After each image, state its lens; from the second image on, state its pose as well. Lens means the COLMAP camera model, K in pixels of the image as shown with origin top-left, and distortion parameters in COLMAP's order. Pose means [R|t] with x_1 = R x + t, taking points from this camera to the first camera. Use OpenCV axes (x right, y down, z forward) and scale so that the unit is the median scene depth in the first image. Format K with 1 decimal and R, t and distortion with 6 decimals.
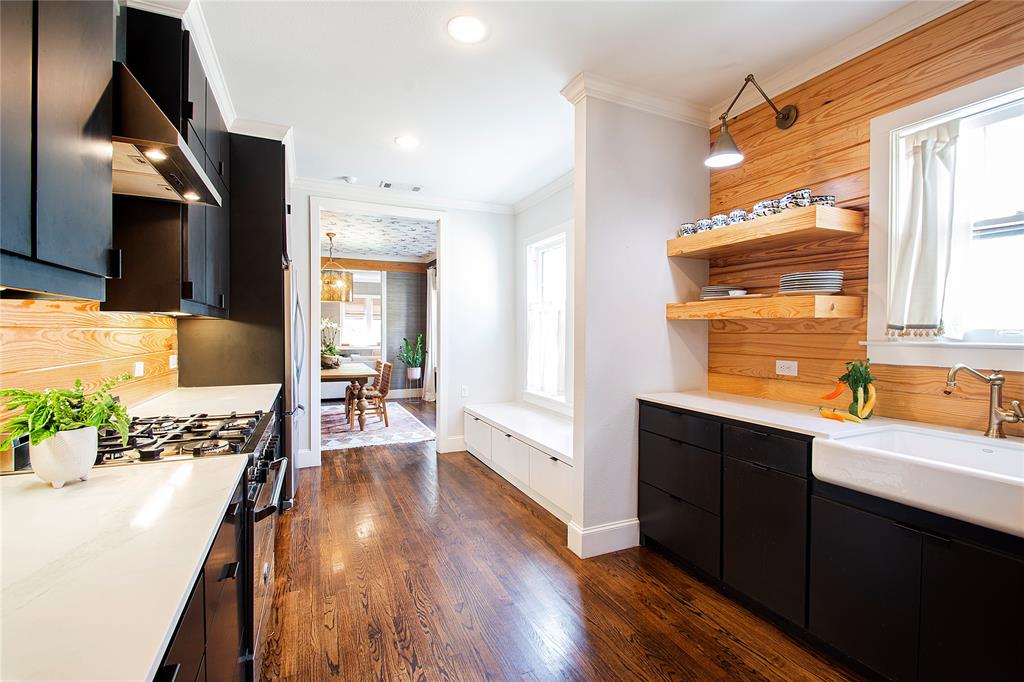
lens RADIAL K [[440.1, 0, 516.6], [0, 440.1, 334.2], [0, 0, 1]] dist [0.000145, -0.000012]
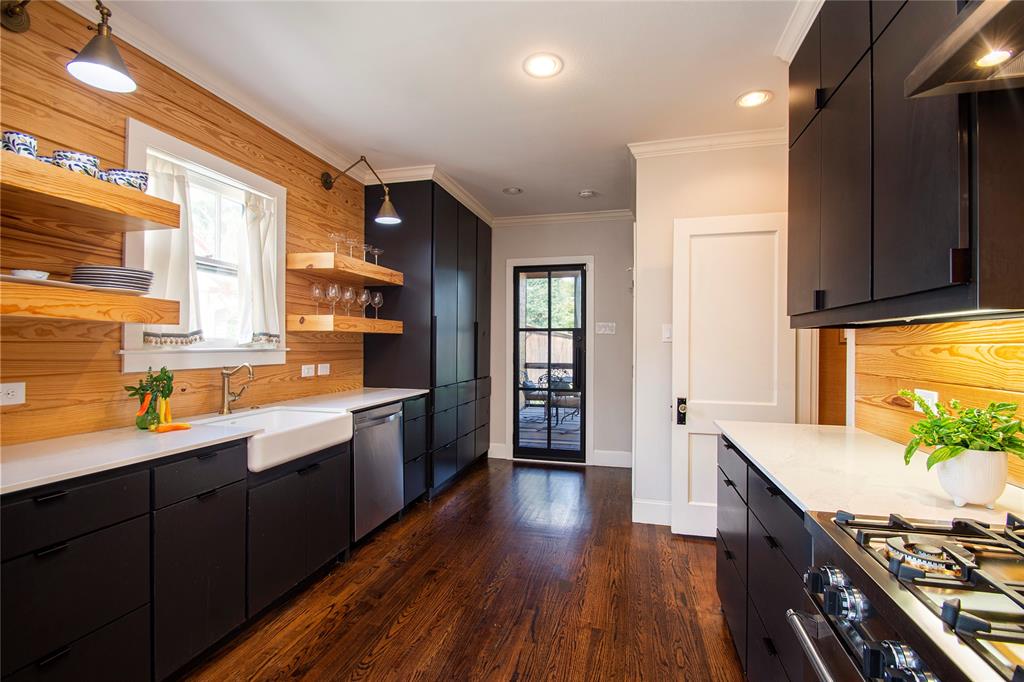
lens RADIAL K [[458.1, 0, 512.0], [0, 458.1, 341.0], [0, 0, 1]] dist [0.000616, -0.000029]
pose [[-0.758262, -0.003681, 0.651939, -0.495976], [-0.001435, 0.999991, 0.003977, -0.008155], [-0.651948, 0.002080, -0.758261, 1.279651]]
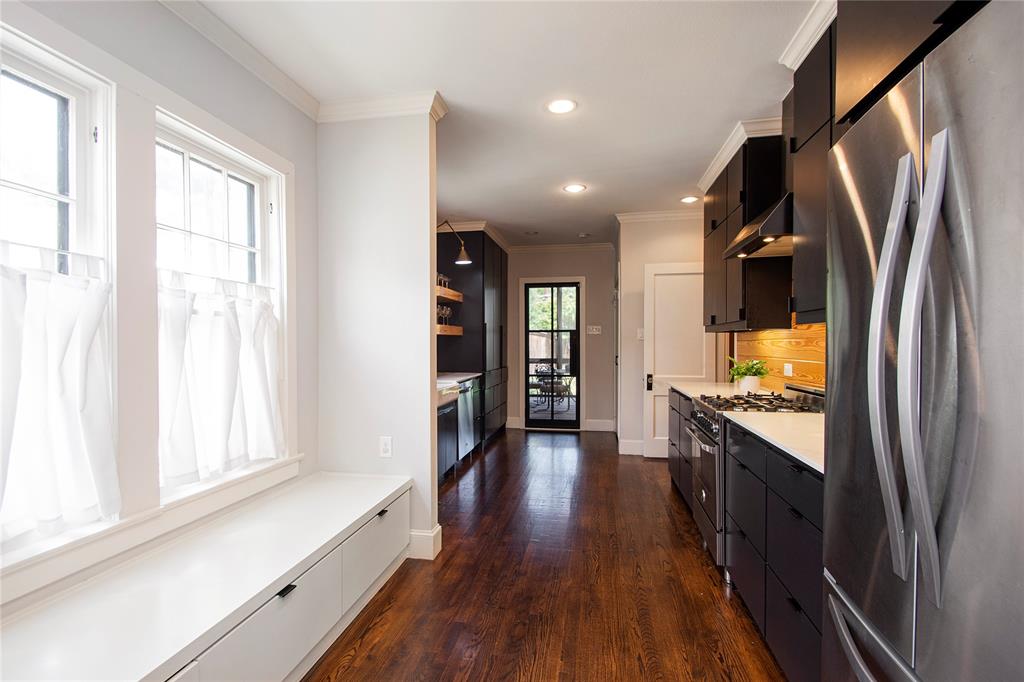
lens RADIAL K [[458.1, 0, 512.0], [0, 458.1, 341.0], [0, 0, 1]] dist [0.000616, -0.000029]
pose [[-0.799913, -0.001288, 0.600114, -0.725538], [0.003465, 0.999971, 0.006765, -0.011550], [-0.600106, 0.007490, -0.799886, 1.915939]]
